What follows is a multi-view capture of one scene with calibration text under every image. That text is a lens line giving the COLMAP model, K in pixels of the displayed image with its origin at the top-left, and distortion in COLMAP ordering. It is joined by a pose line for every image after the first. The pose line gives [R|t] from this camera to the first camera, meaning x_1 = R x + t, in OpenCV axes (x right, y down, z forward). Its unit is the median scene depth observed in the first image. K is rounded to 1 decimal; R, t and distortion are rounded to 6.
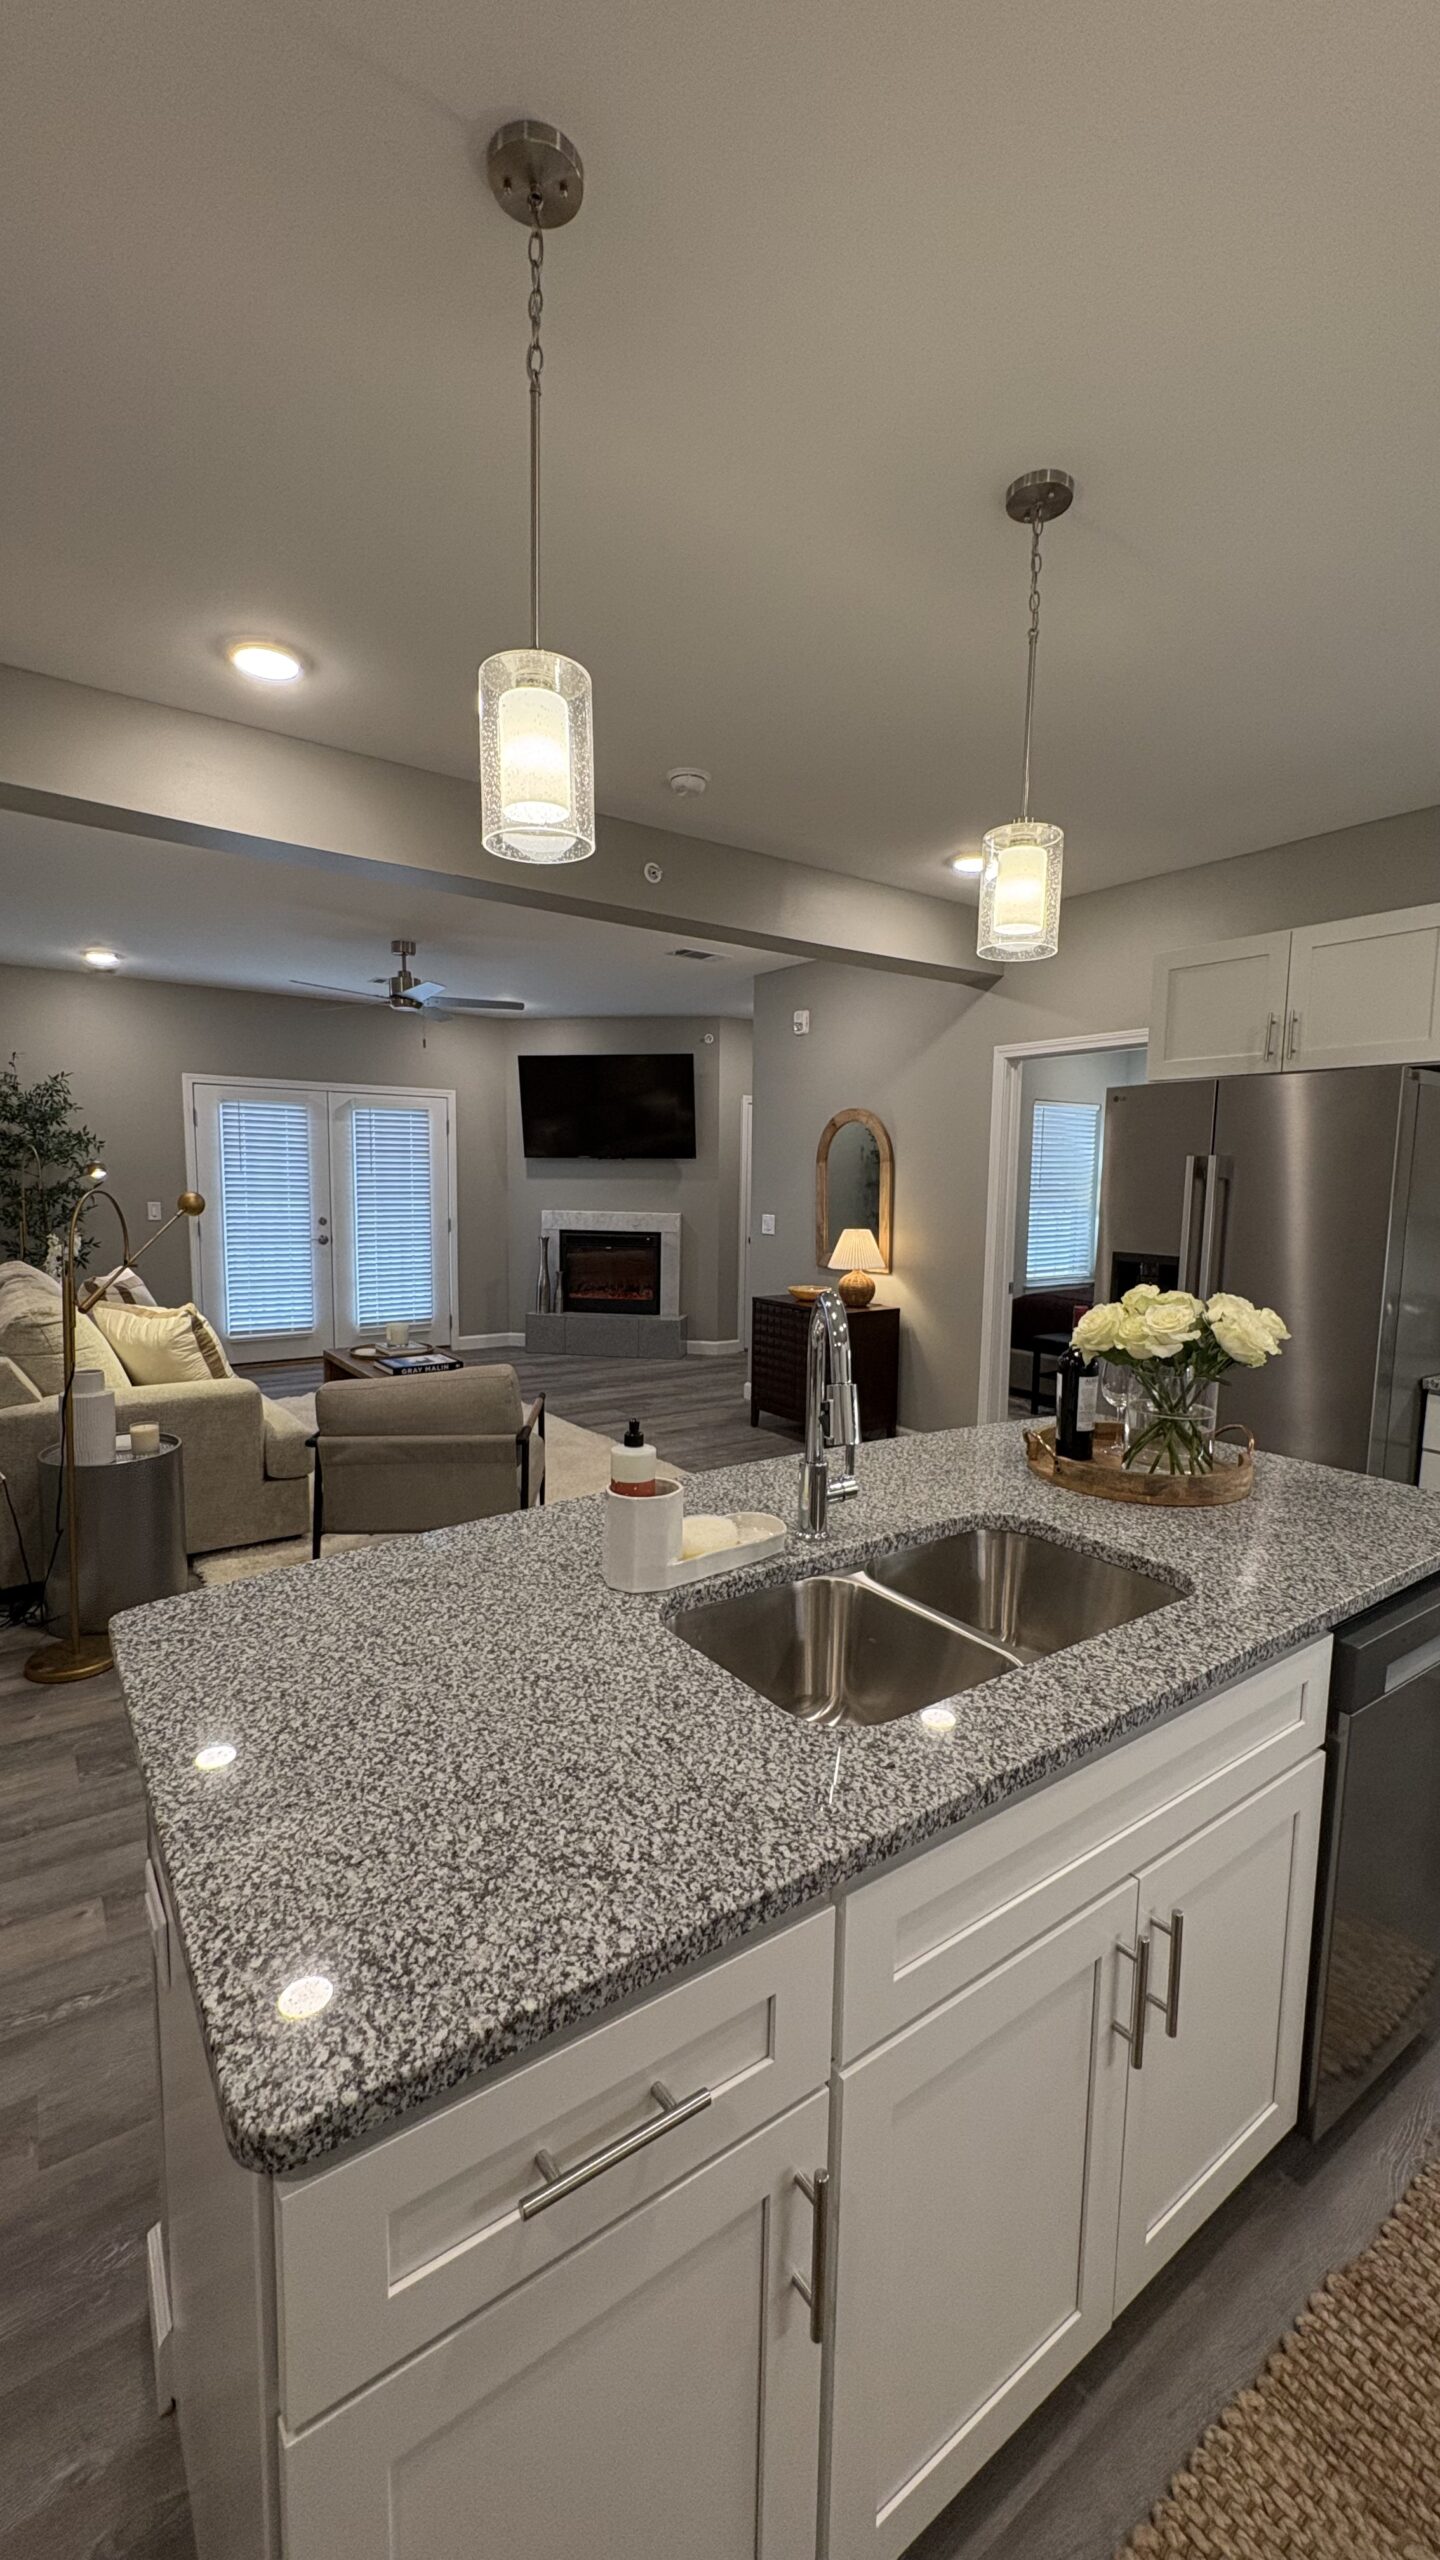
lens RADIAL K [[1008.0, 0, 727.4], [0, 1008.0, 1282.1], [0, 0, 1]] dist [-0.004238, 0.000504]
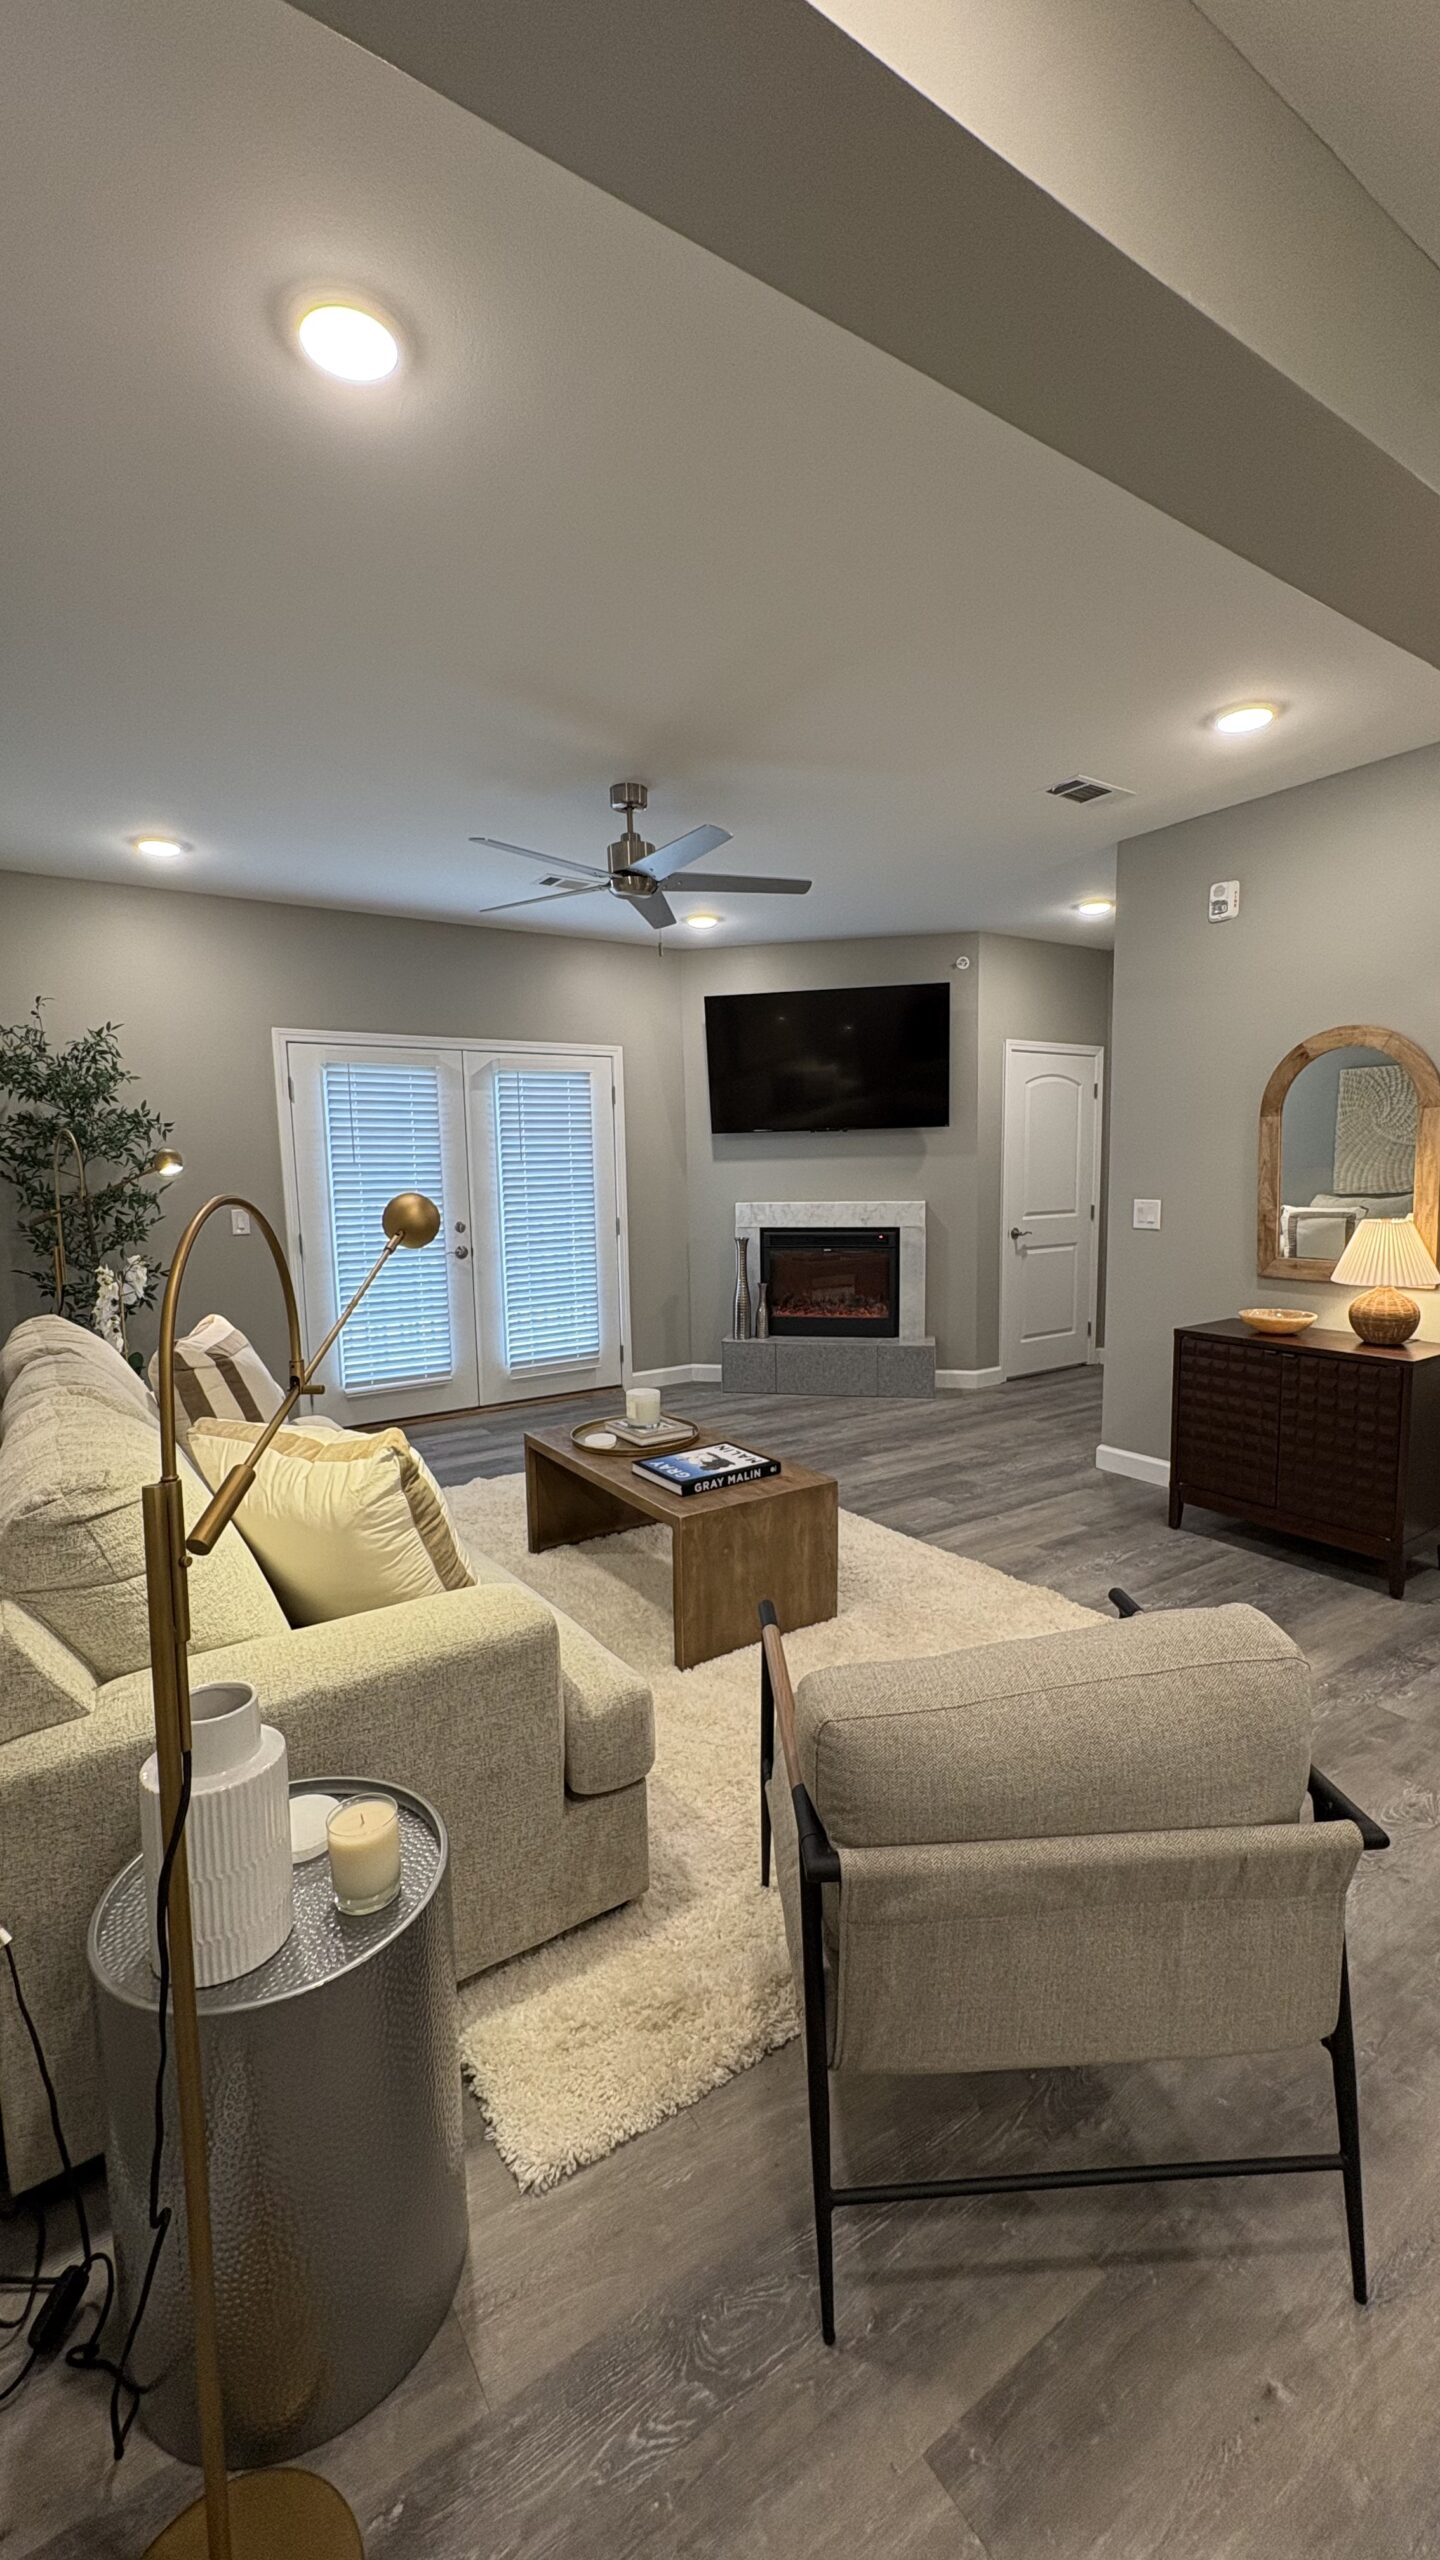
lens RADIAL K [[1008.0, 0, 727.4], [0, 1008.0, 1282.1], [0, 0, 1]] dist [-0.004238, 0.000504]
pose [[0.998897, -0.028845, -0.037040, -0.217276], [0.029401, 0.999462, 0.014554, -0.030556], [0.036600, -0.015627, 0.999208, 0.324209]]
